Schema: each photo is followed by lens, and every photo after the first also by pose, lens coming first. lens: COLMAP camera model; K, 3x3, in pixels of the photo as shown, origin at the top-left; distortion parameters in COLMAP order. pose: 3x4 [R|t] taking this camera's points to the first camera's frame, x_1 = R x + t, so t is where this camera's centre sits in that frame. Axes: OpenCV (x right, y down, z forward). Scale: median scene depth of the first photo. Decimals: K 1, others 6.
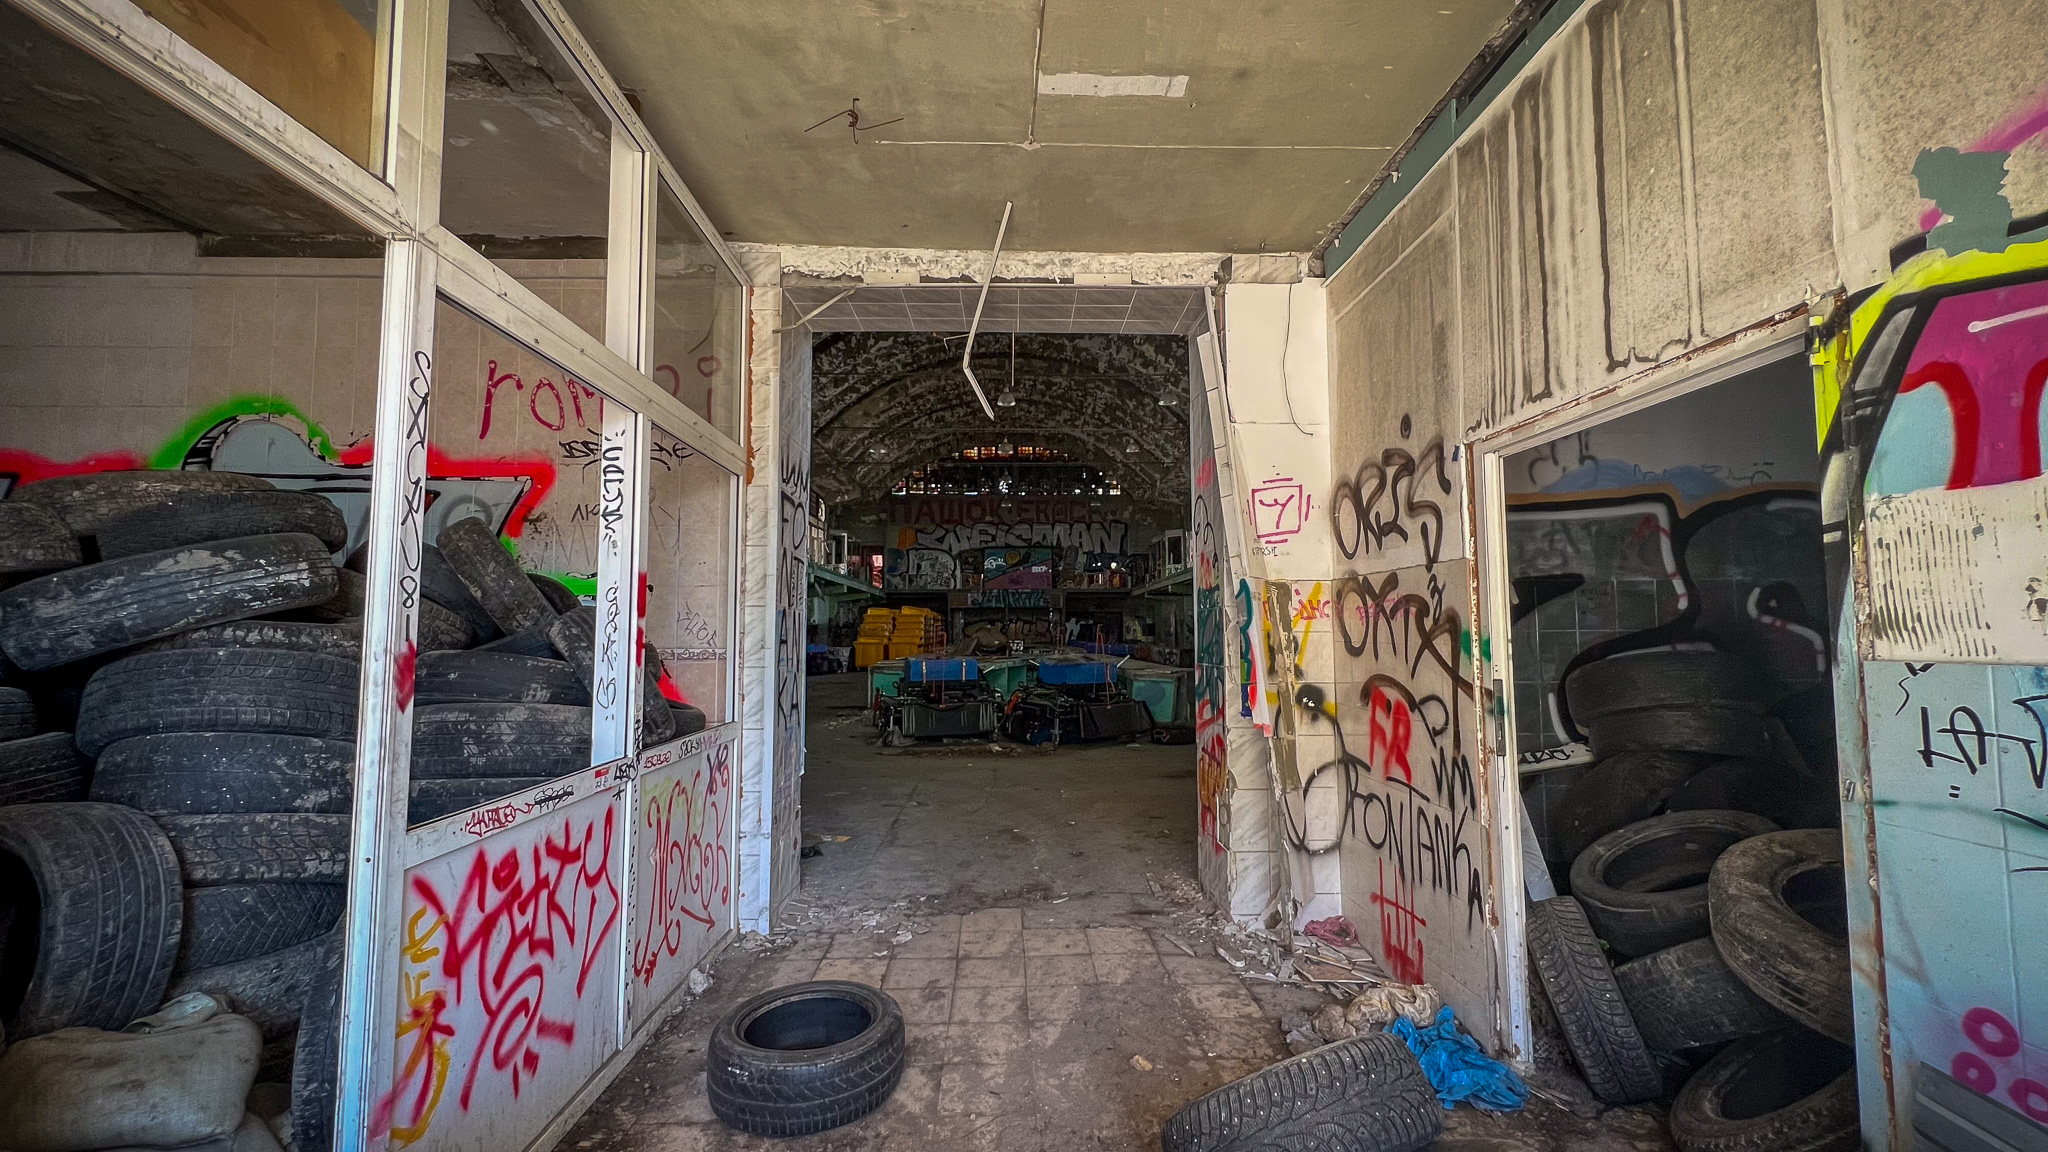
lens RADIAL K [[819.5, 0, 1024.0], [0, 819.5, 596.6], [0, 0, 1]] dist [-0.001904, 0.000366]
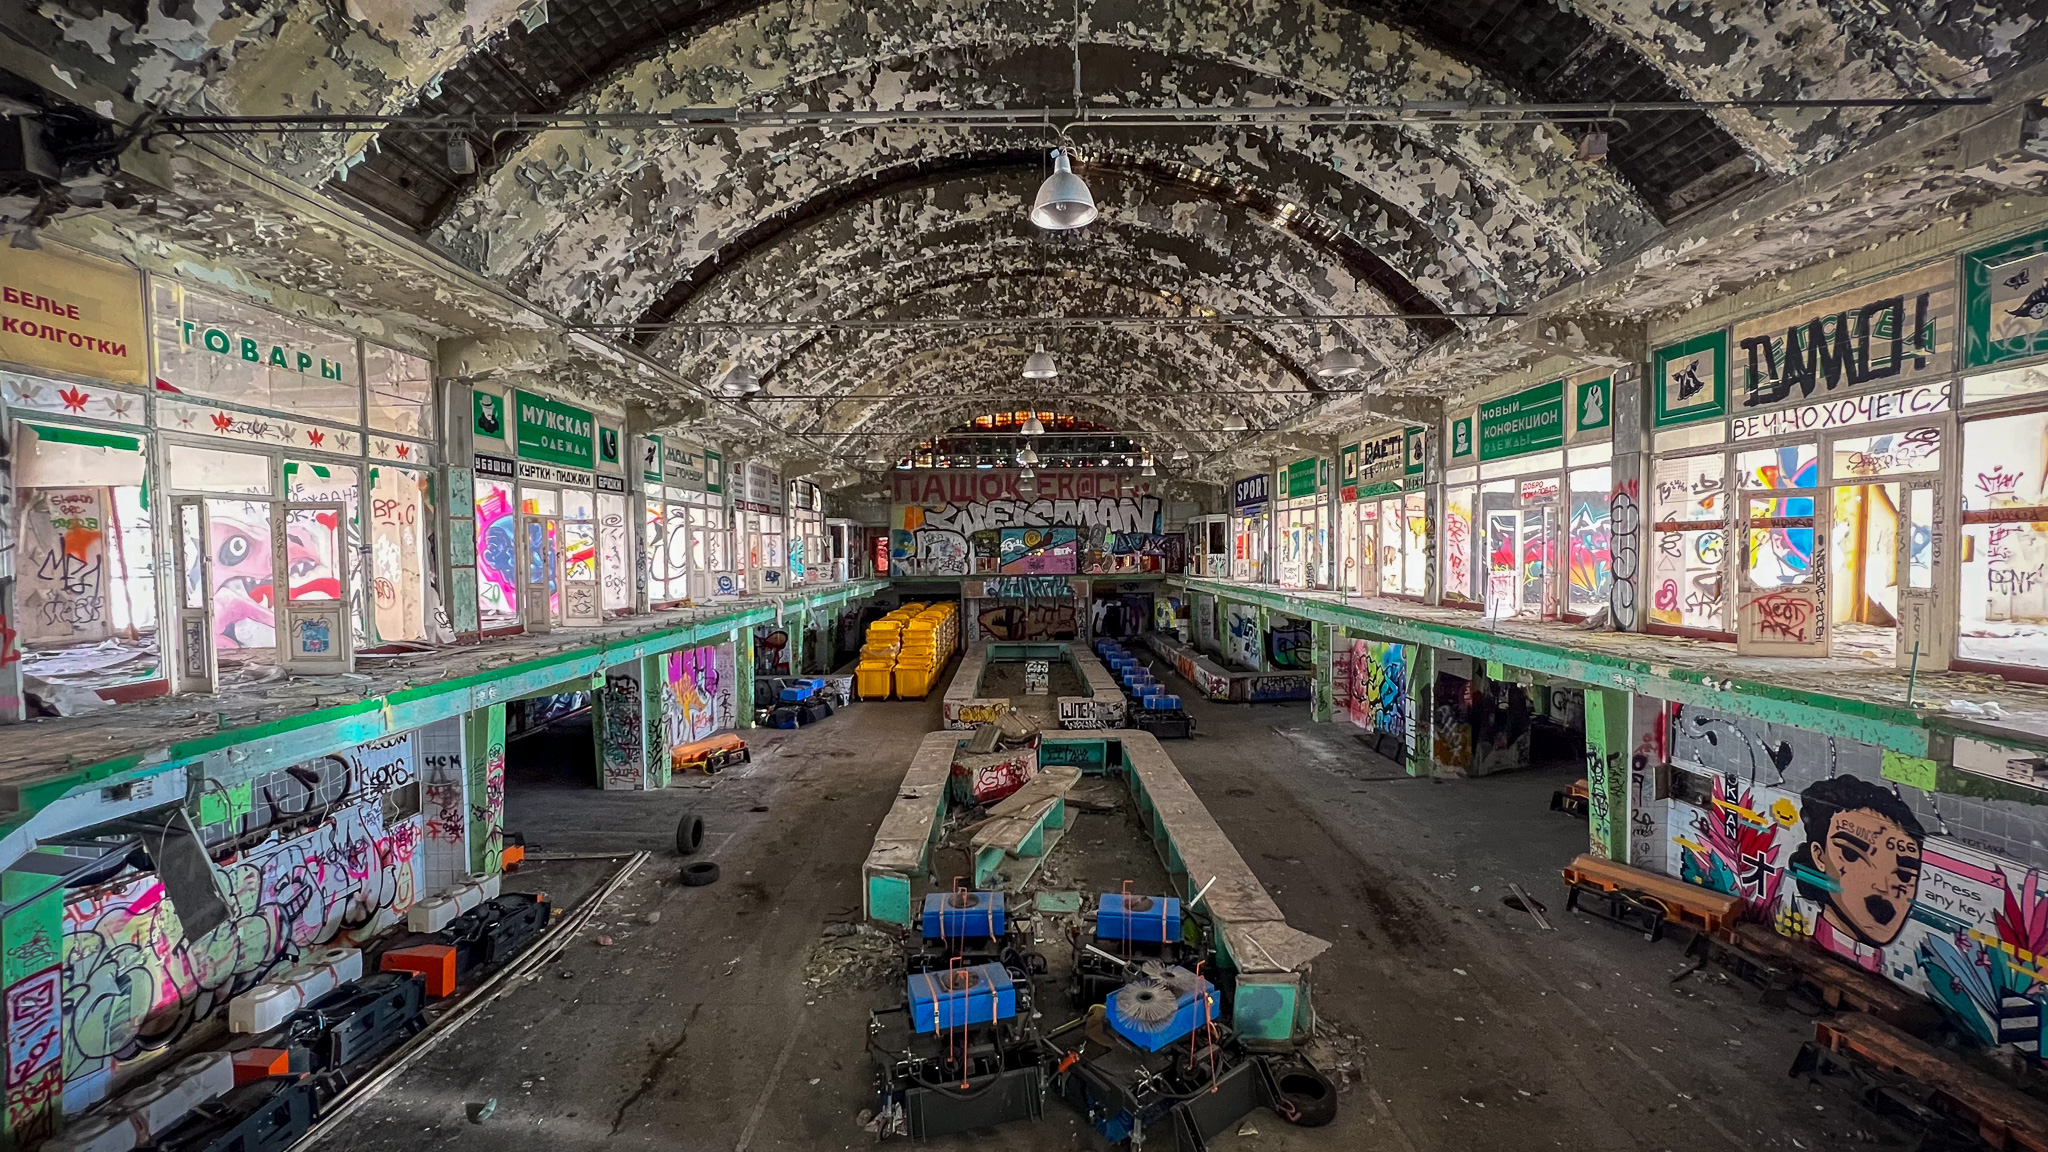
lens RADIAL K [[819.5, 0, 1024.1], [0, 819.5, 576.4], [0, 0, 1]] dist [-0.001904, 0.000366]
pose [[0.999873, -0.007795, -0.013929, -0.010925], [0.009194, 0.994592, 0.103450, -0.099729], [0.013048, -0.103565, 0.994537, 0.105862]]
